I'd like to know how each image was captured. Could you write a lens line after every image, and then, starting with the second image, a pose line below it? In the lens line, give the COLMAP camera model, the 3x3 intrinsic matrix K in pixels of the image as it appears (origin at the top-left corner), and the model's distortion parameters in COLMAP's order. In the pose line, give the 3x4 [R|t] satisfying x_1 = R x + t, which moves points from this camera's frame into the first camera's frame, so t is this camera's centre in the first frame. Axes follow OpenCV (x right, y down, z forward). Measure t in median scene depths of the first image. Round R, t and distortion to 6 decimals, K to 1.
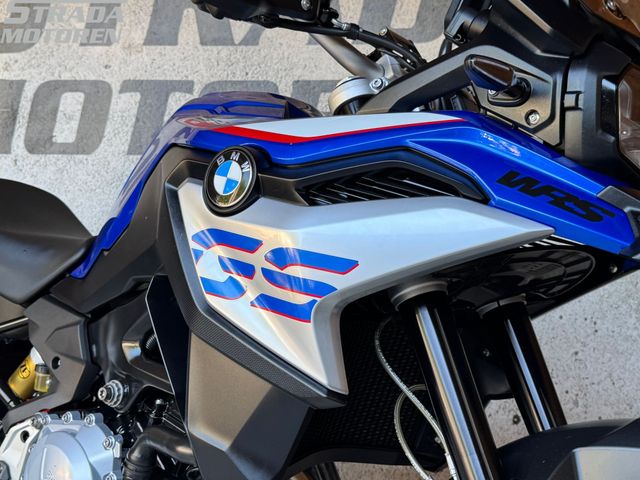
lens RADIAL K [[826.4, 0, 331.2], [0, 826.4, 238.3], [0, 0, 1]] dist [0.090817, 0.000000]
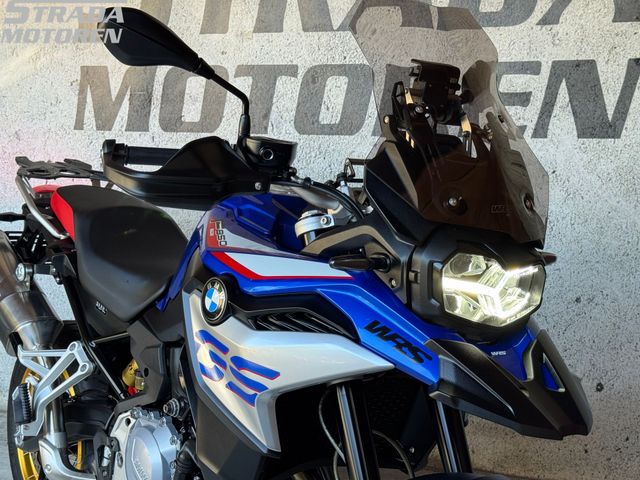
lens RADIAL K [[961.1, 0, 324.9], [0, 961.1, 240.9], [0, 0, 1]] dist [0.118663, 0.000000]
pose [[0.966526, 0.021208, -0.255690, 0.367545], [0.022994, 0.985408, 0.168652, -0.333633], [0.255536, -0.168885, 0.951934, -0.419277]]
